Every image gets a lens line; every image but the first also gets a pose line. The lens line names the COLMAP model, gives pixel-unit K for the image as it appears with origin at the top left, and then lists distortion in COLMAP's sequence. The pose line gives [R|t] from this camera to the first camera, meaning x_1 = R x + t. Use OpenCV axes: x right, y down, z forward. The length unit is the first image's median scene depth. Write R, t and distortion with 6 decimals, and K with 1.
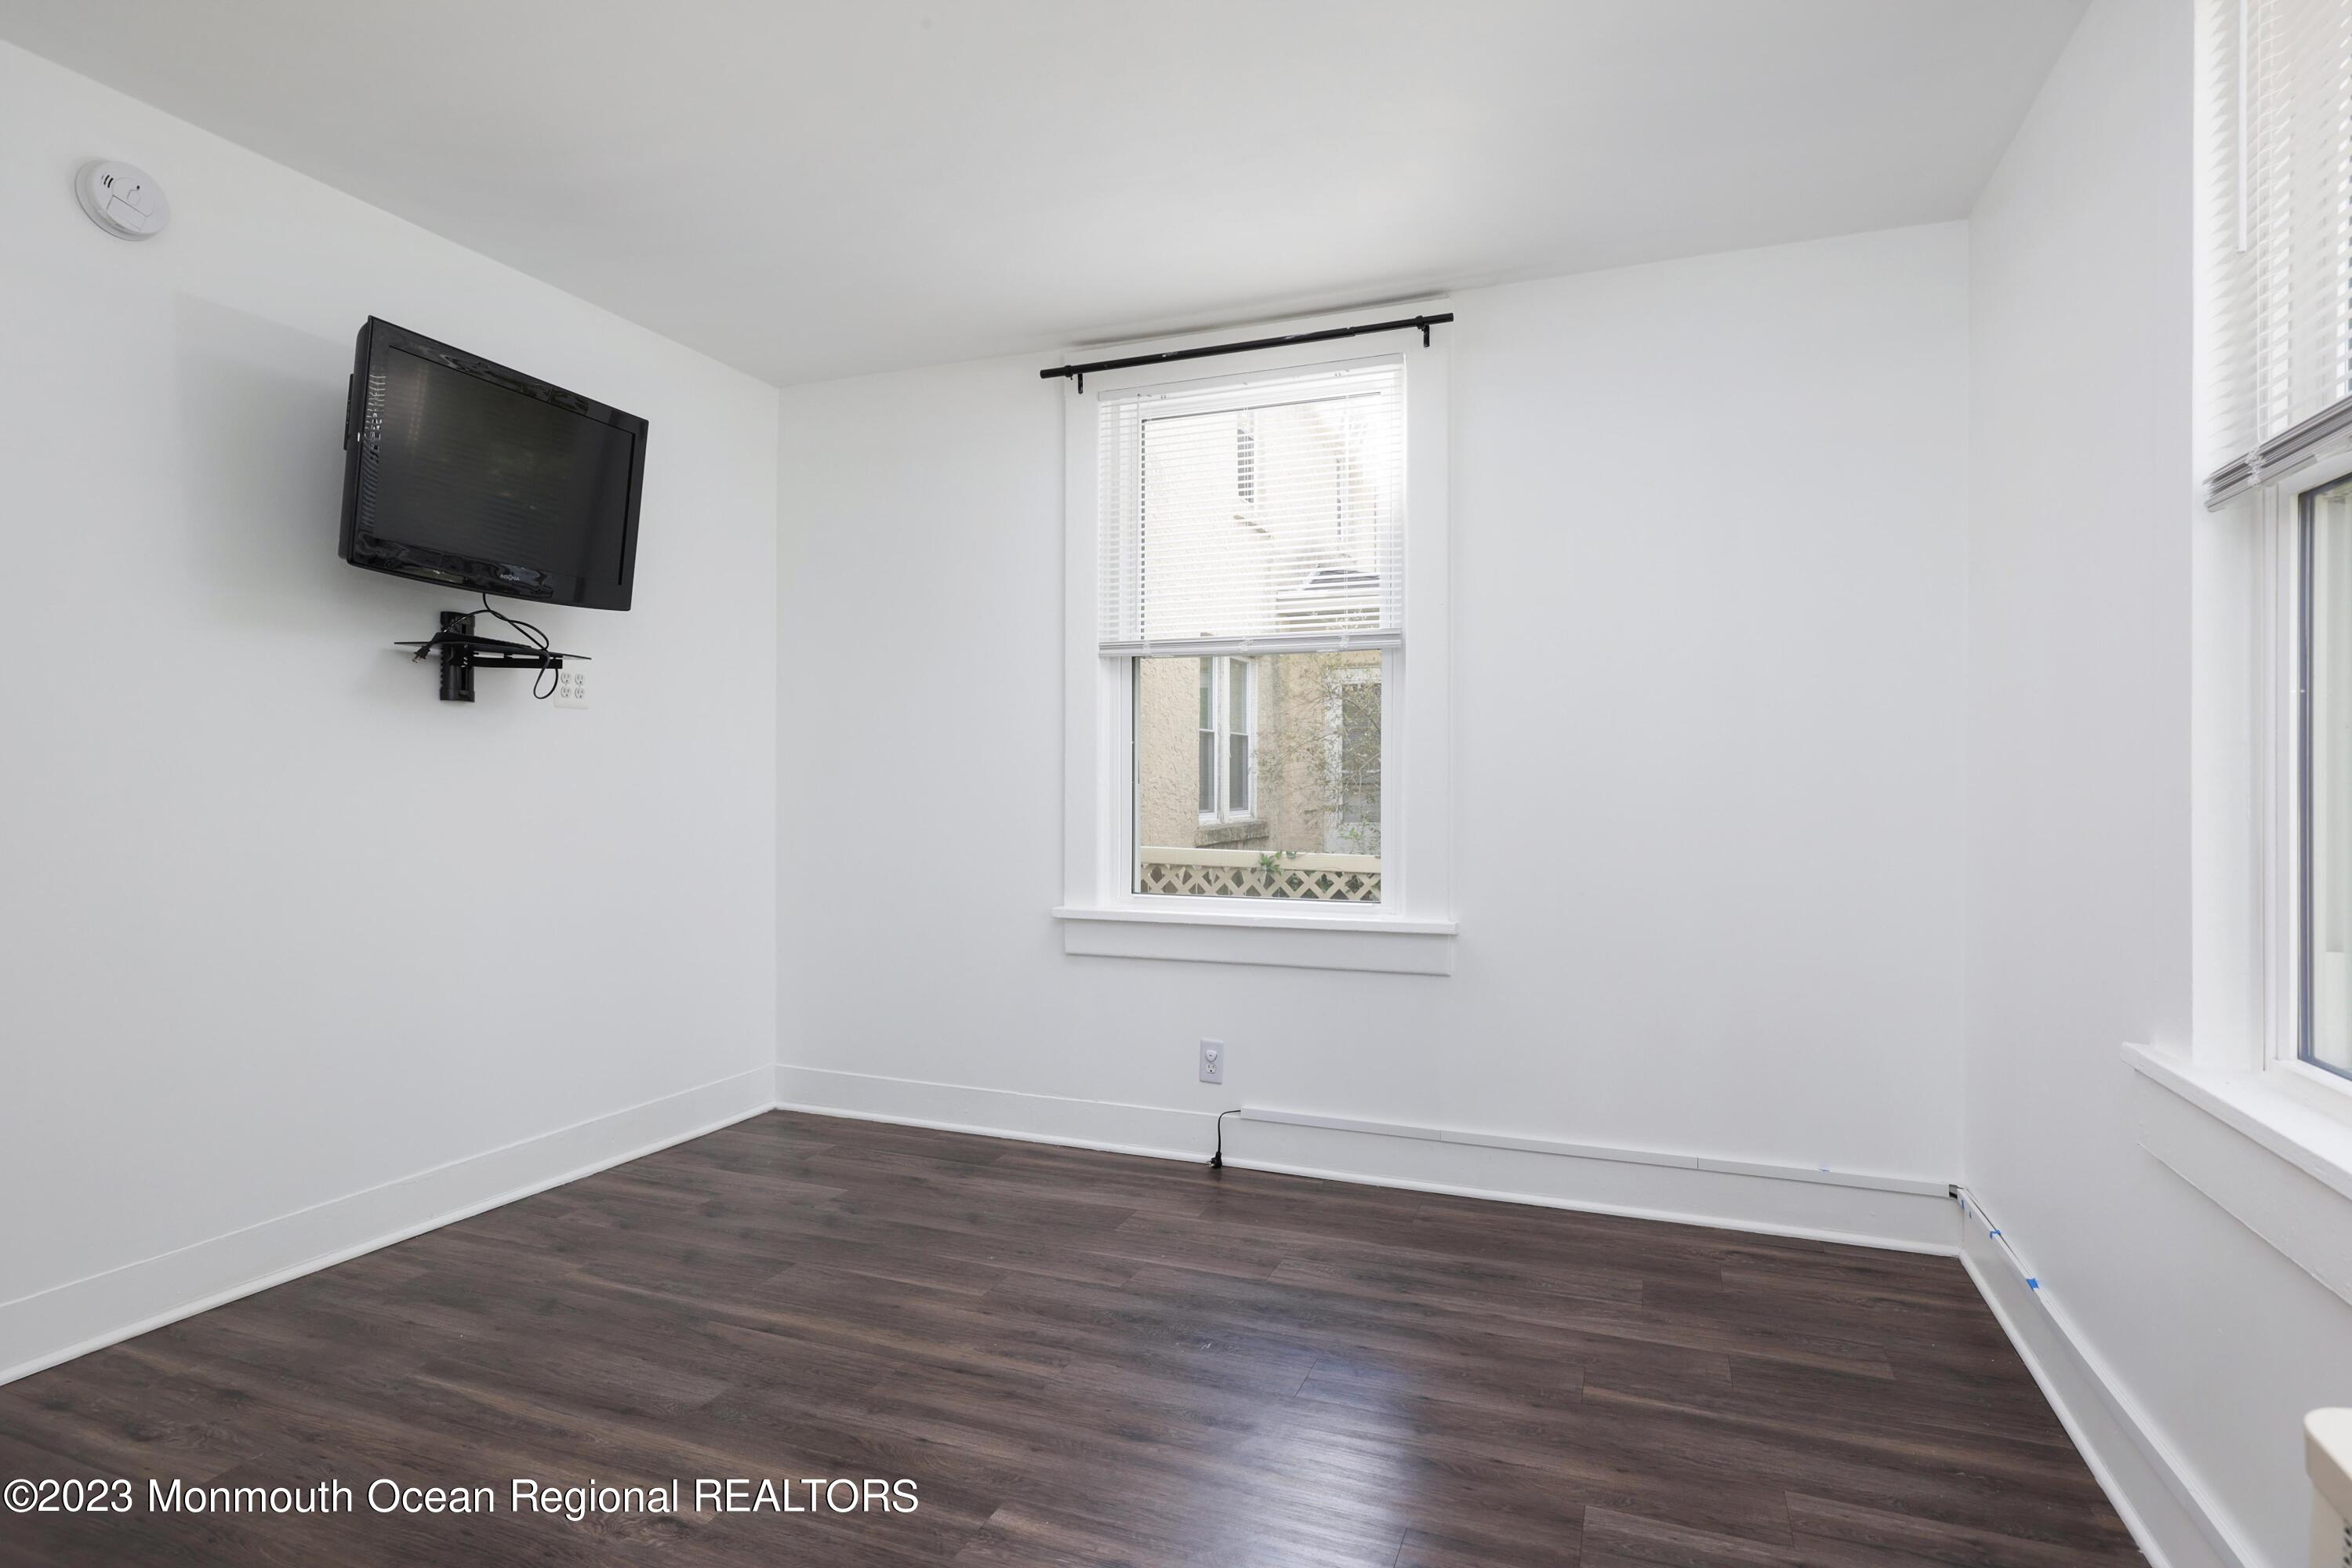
lens RADIAL K [[1222.1, 0, 1189.2], [0, 1222.1, 785.6], [0, 0, 1]] dist [0.001234, 0.001357]
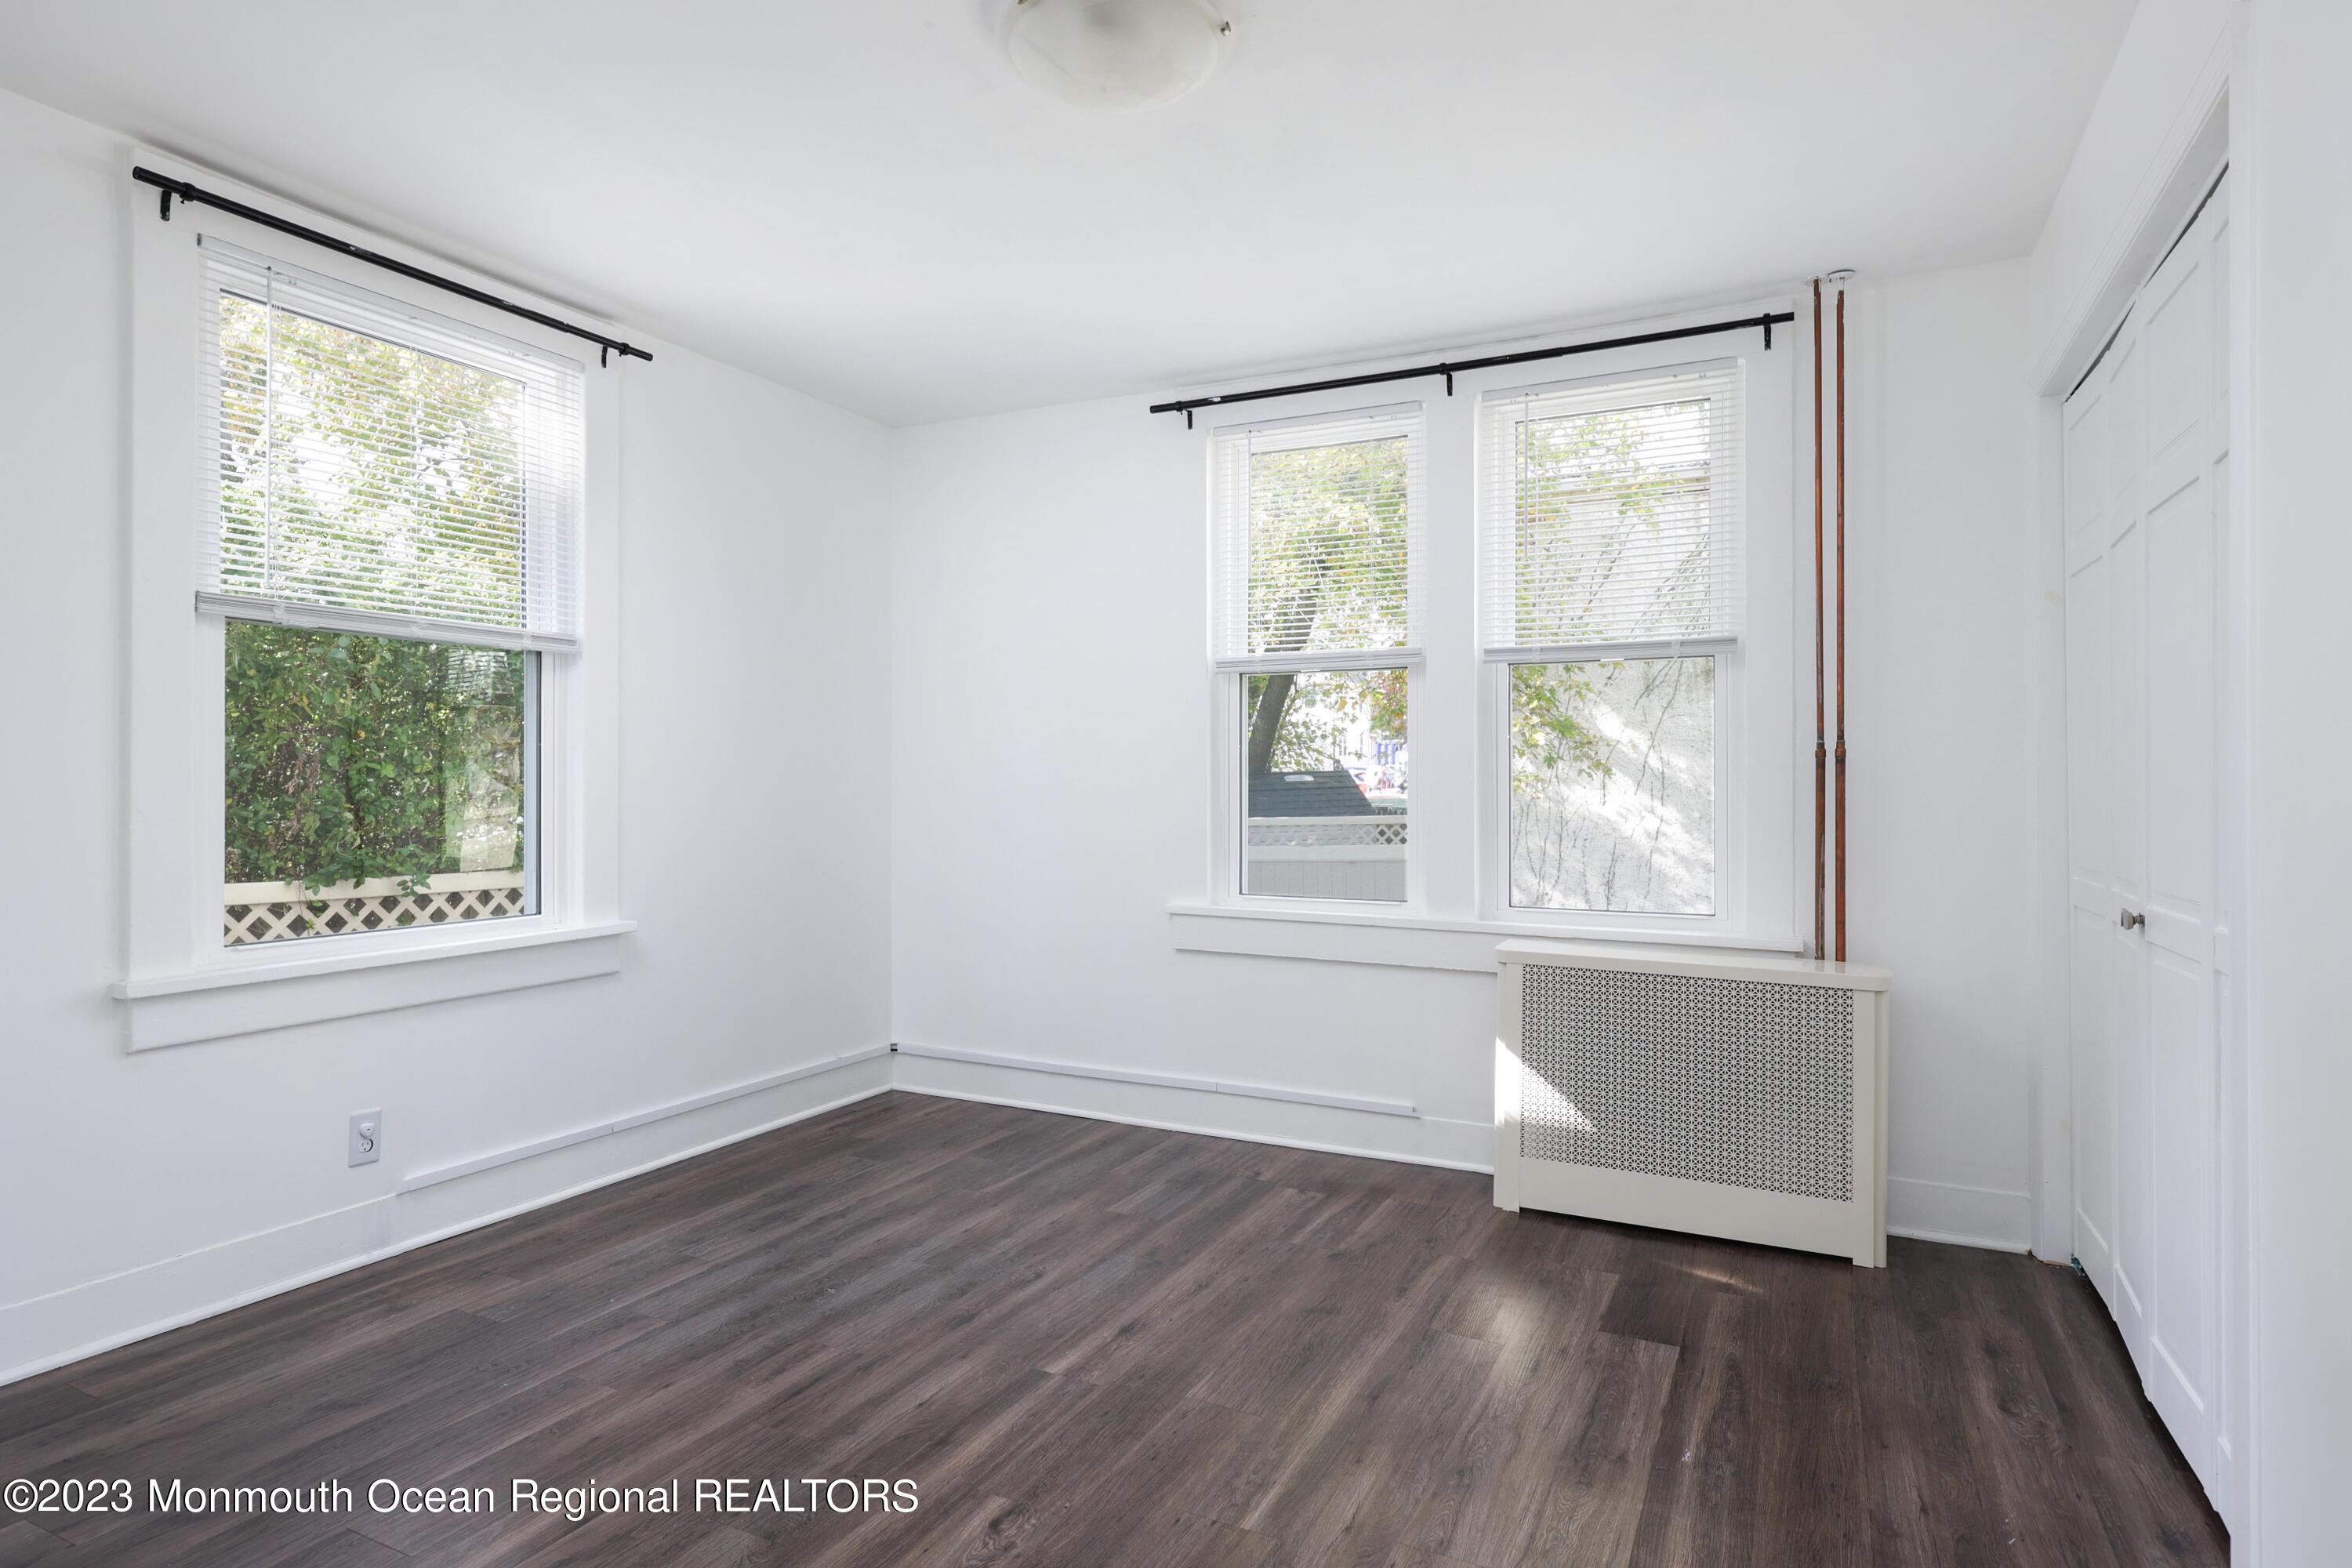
lens RADIAL K [[1222.1, 0, 1189.2], [0, 1222.1, 785.6], [0, 0, 1]] dist [0.001234, 0.001357]
pose [[0.093933, -0.001394, 0.995578, -0.956685], [0.003611, 0.999993, 0.001059, -0.004836], [-0.995572, 0.003496, 0.093937, 0.504954]]
